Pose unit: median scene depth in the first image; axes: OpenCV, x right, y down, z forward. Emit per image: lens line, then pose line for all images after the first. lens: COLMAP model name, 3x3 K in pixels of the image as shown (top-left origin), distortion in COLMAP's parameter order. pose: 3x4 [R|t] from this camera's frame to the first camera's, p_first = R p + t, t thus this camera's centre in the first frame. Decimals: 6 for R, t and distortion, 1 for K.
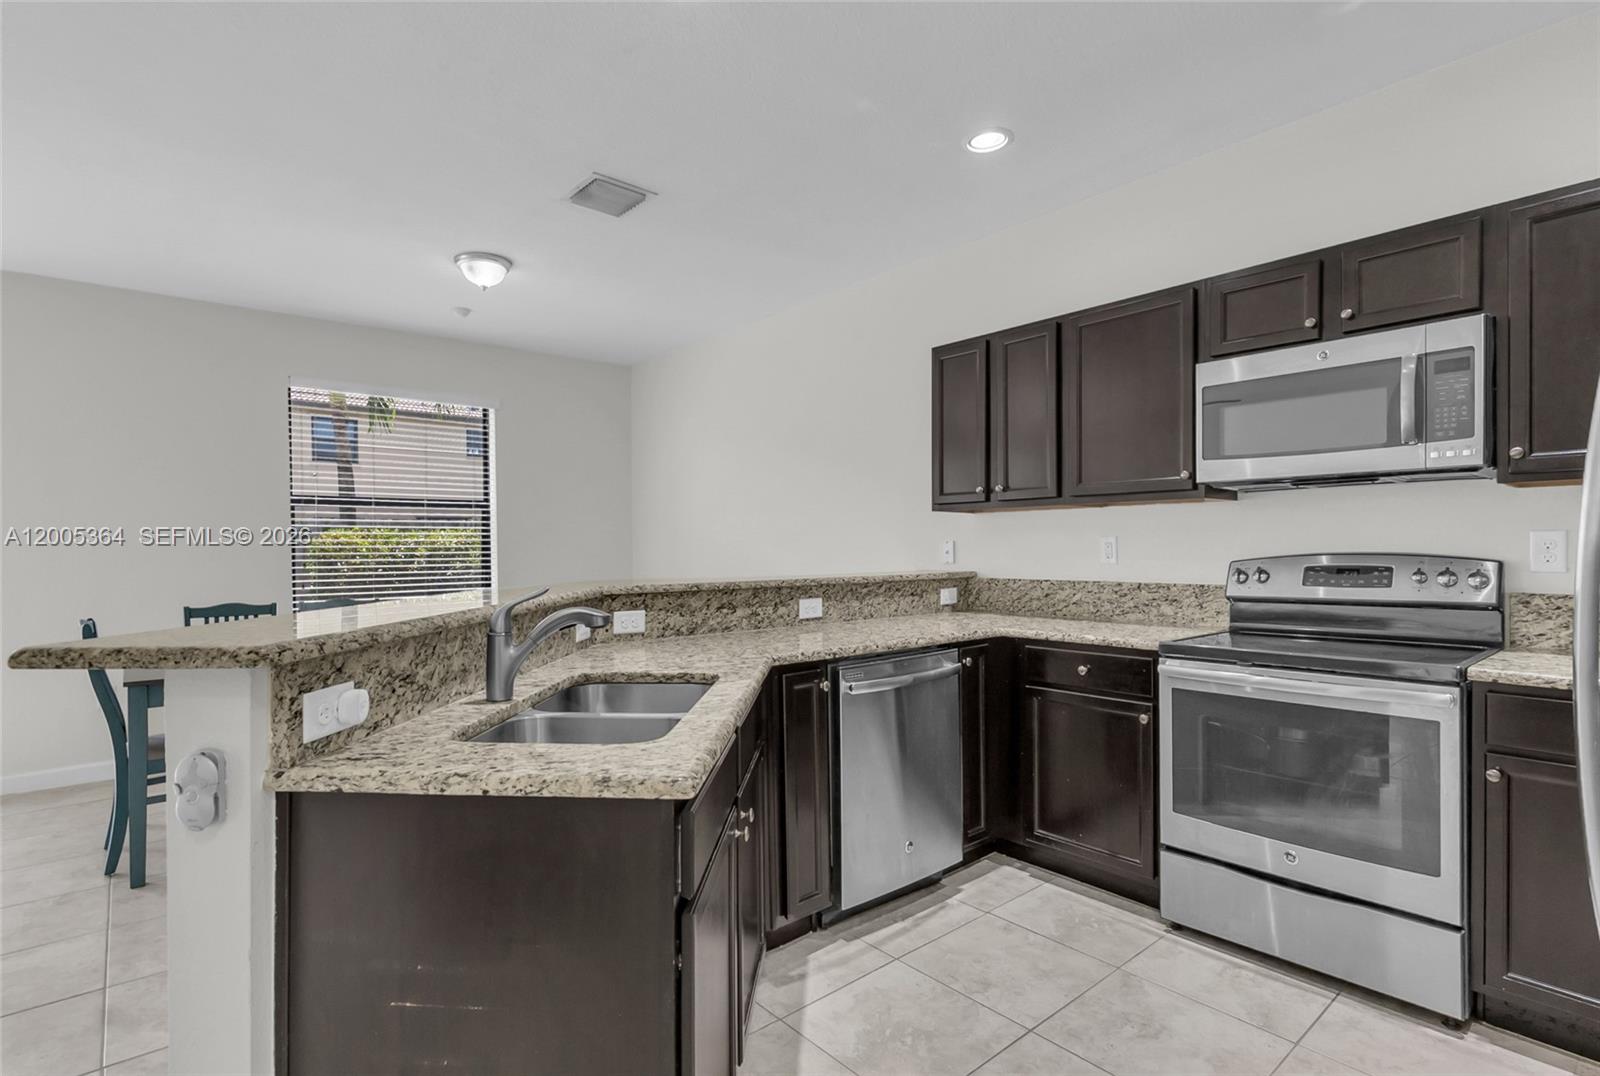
lens RADIAL K [[787.5, 0, 787.2], [0, 787.5, 546.6], [0, 0, 1]] dist [-0.000130, 0.001545]
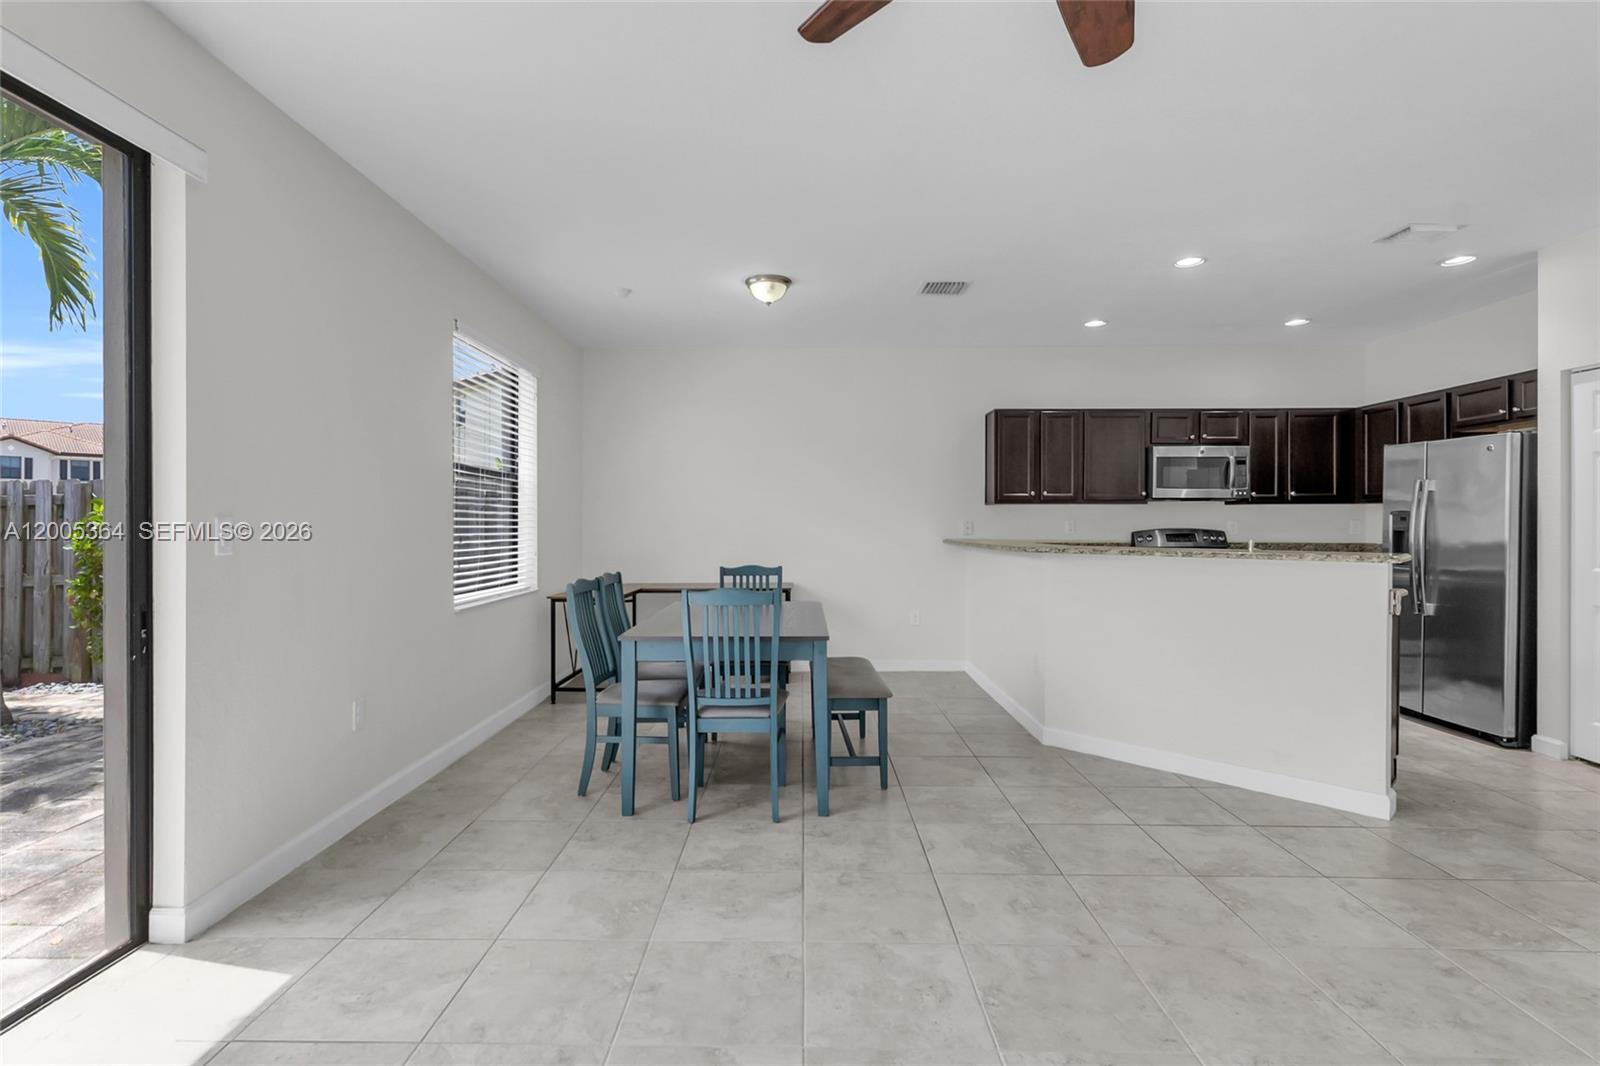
lens RADIAL K [[763.9, 0, 769.8], [0, 763.9, 519.3], [0, 0, 1]] dist [0.000698, -0.000349]
pose [[0.675257, 0.008820, 0.737529, -1.862010], [-0.005332, 0.999961, -0.007076, 0.003796], [-0.737563, 0.000846, 0.675278, 0.315179]]
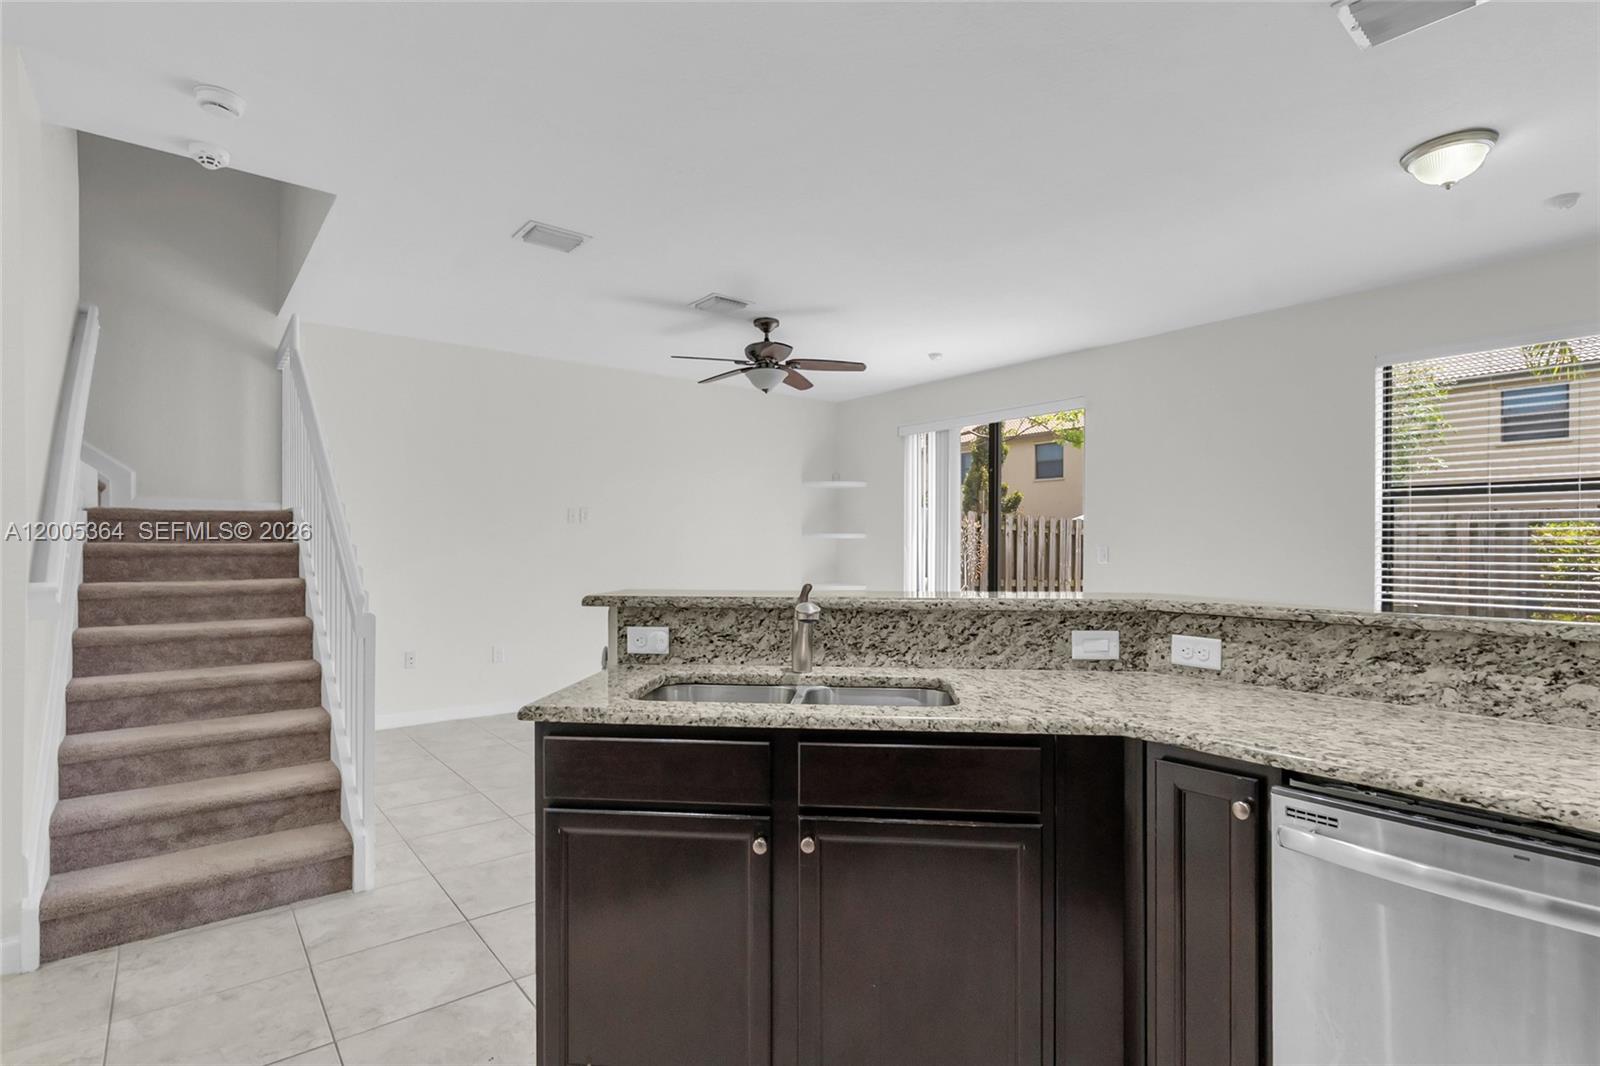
lens RADIAL K [[787.3, 0, 782.7], [0, 787.3, 545.4], [0, 0, 1]] dist [0.019015, -0.001273]
pose [[-0.037075, 0.005277, -0.999299, 0.537474], [-0.001706, 0.999984, 0.005344, -0.006726], [0.999311, 0.001903, -0.037065, 0.624761]]
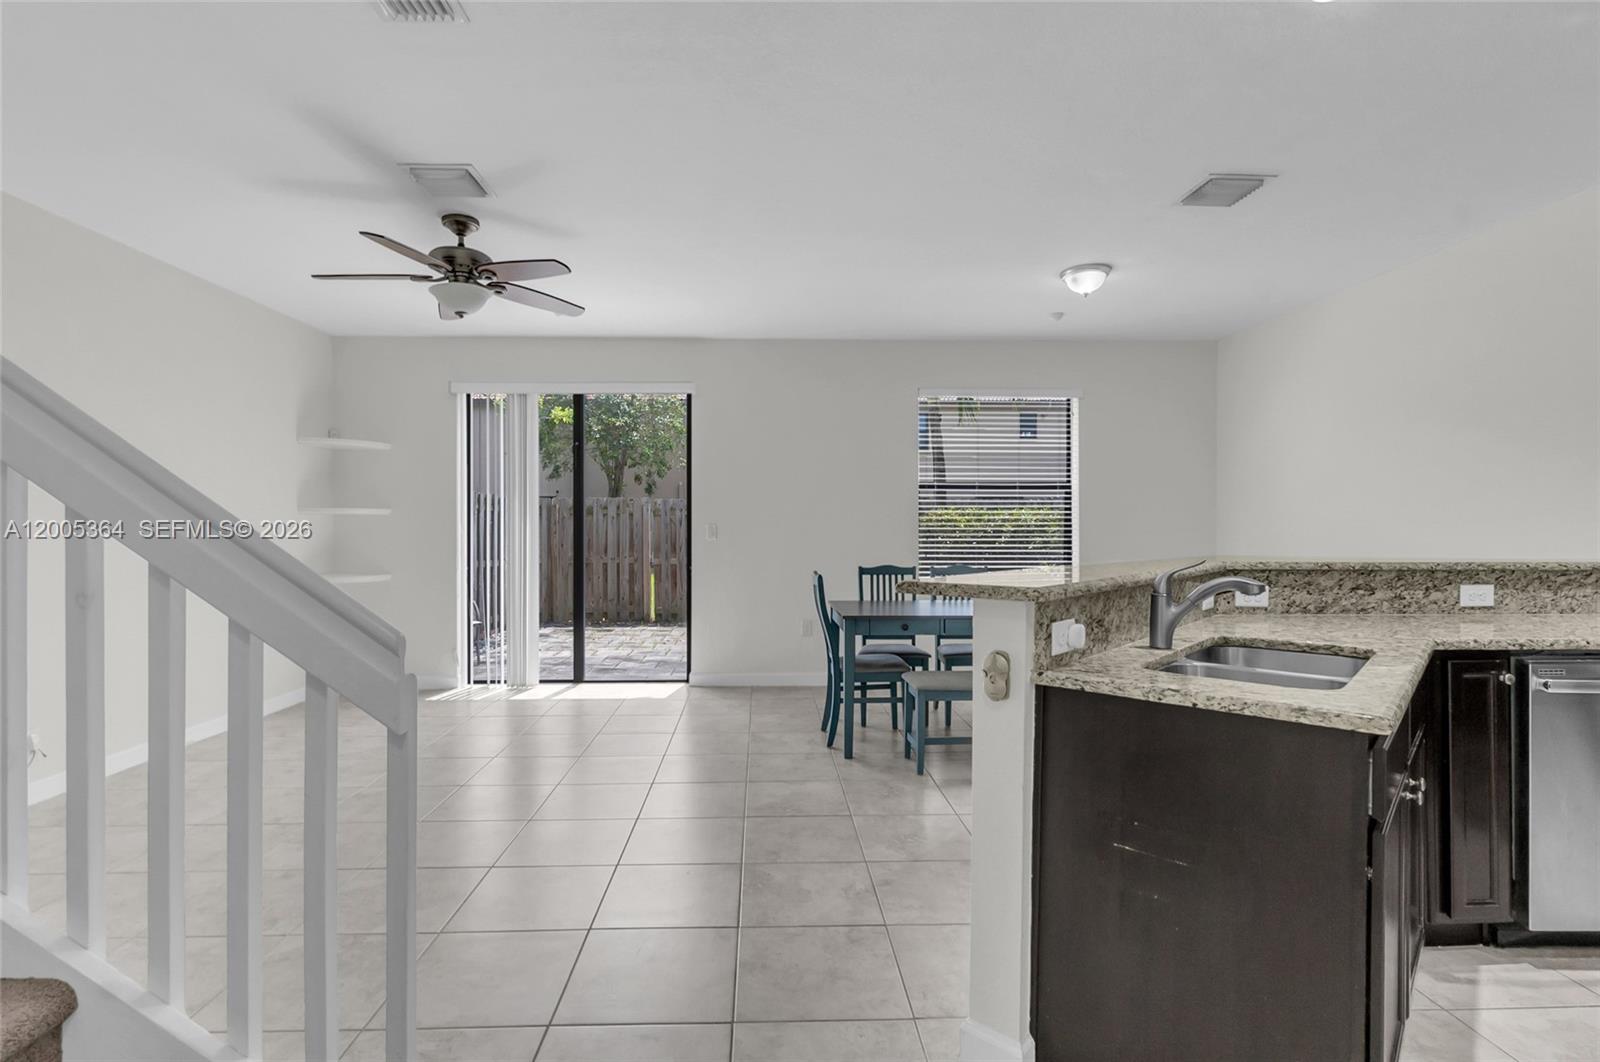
lens RADIAL K [[771.5, 0, 783.0], [0, 771.5, 528.0], [0, 0, 1]] dist [0.003588, -0.001330]
pose [[0.780953, 0.009215, -0.624522, -0.043836], [-0.005733, 0.999955, 0.007586, -0.000332], [0.624564, -0.002344, 0.780970, -0.200367]]
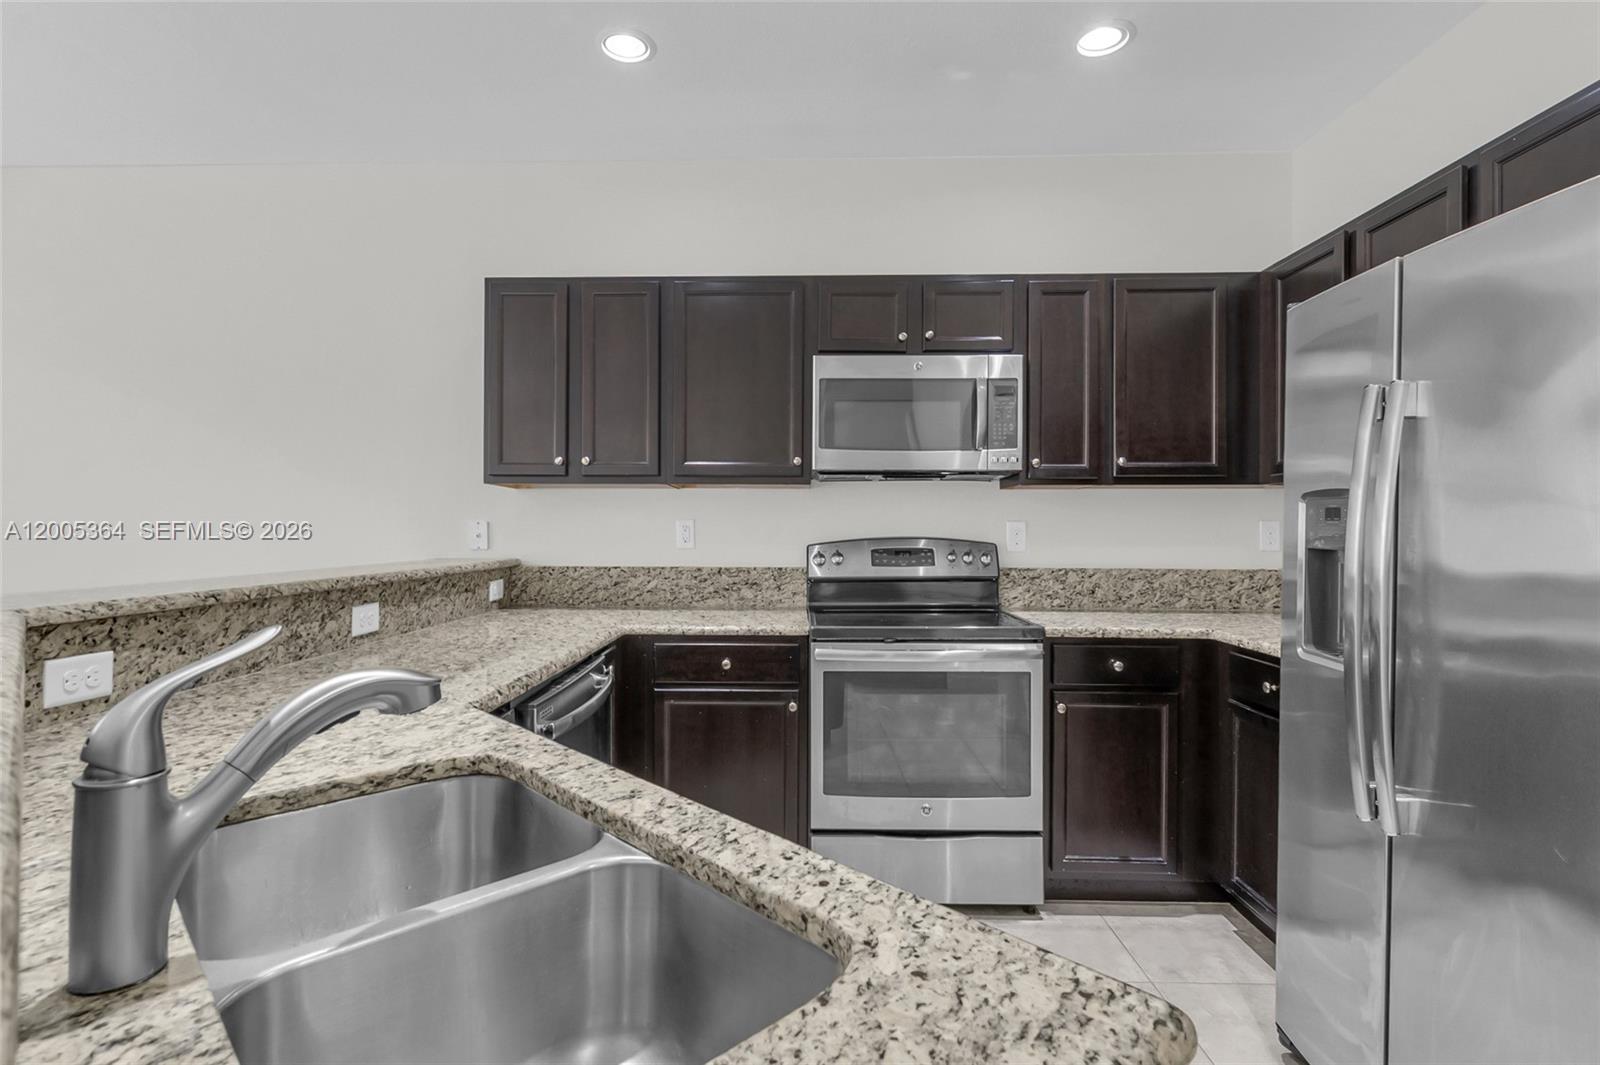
lens RADIAL K [[771.5, 0, 780.7], [0, 771.5, 528.0], [0, 0, 1]] dist [0.003588, -0.001330]
pose [[0.668301, 0.009808, 0.743827, -0.260269], [-0.008485, 0.999949, -0.005562, 0.001574], [-0.743843, -0.002594, 0.668350, 0.347853]]
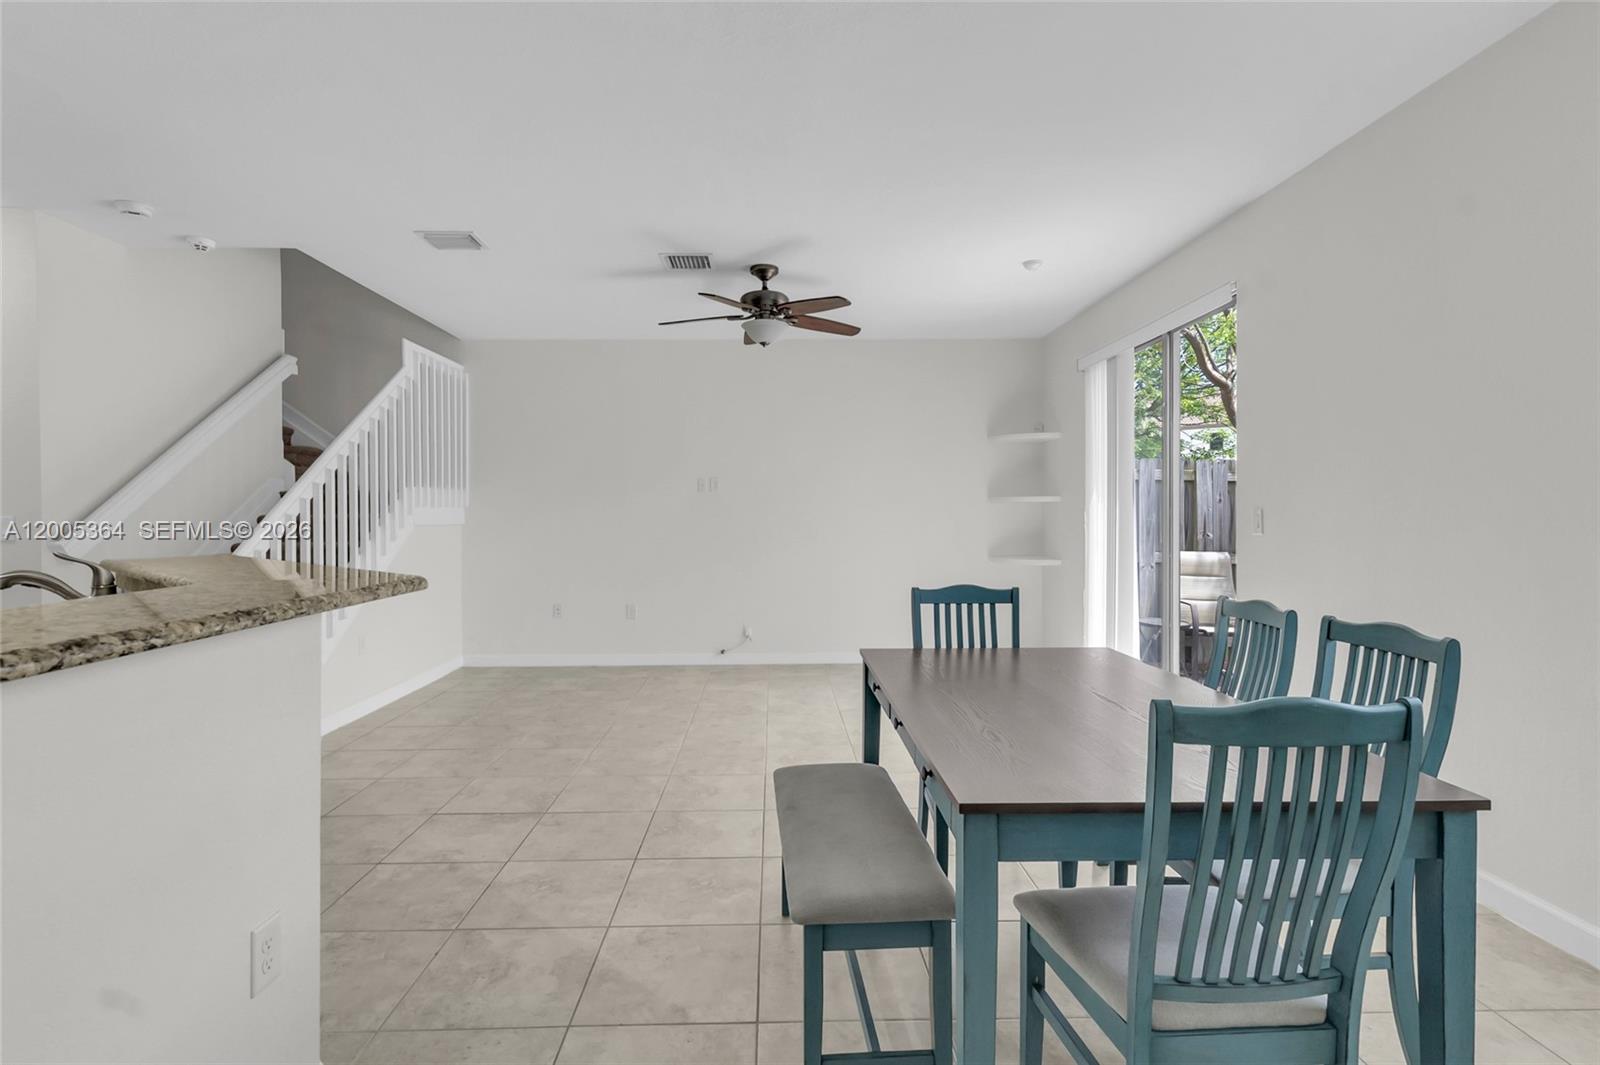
lens RADIAL K [[787.3, 0, 783.3], [0, 787.3, 525.4], [0, 0, 1]] dist [0.019015, -0.001273]
pose [[-0.637650, 0.024350, -0.769942, -0.035984], [0.009308, 0.999671, 0.023907, -0.011942], [0.770270, 0.008078, -0.637666, 1.654198]]
